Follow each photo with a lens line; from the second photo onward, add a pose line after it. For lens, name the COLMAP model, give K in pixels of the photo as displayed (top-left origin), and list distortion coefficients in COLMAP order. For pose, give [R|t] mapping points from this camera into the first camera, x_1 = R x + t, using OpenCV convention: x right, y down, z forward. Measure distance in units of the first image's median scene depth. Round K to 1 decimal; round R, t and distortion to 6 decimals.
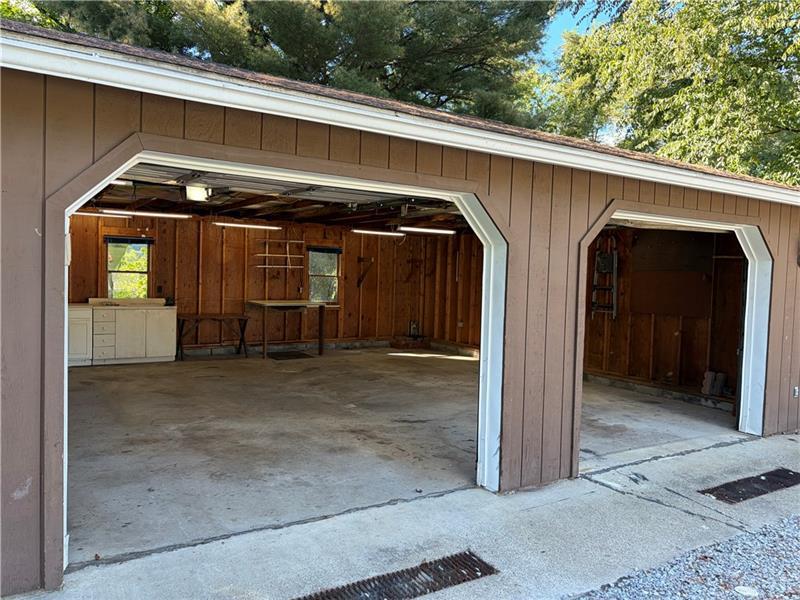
lens RADIAL K [[602.2, 0, 400.0], [0, 602.2, 300.0], [0, 0, 1]] dist [0.105434, -0.142762]
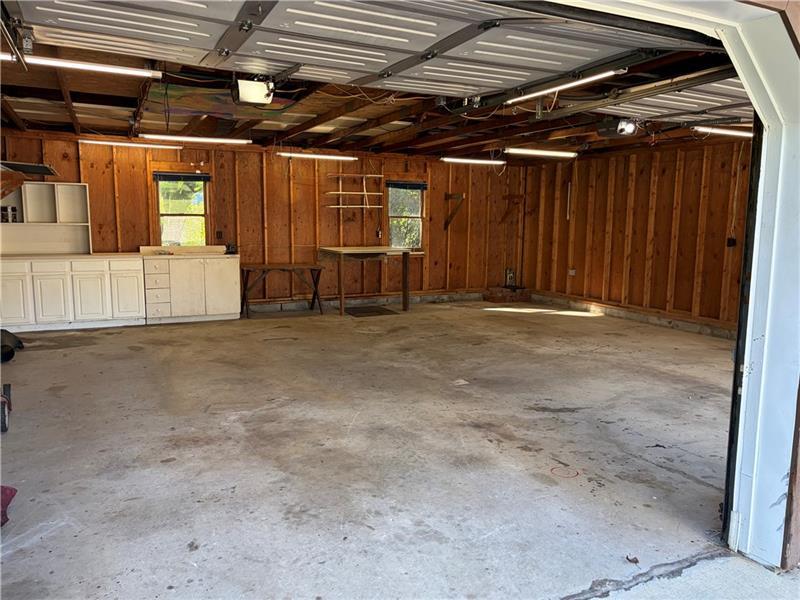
lens RADIAL K [[602.2, 0, 400.0], [0, 602.2, 300.0], [0, 0, 1]] dist [0.105434, -0.142762]
pose [[0.994426, -0.006479, -0.105236, -0.060171], [0.015413, 0.996321, 0.084306, 0.005844], [0.104302, -0.085458, 0.990867, 0.195595]]
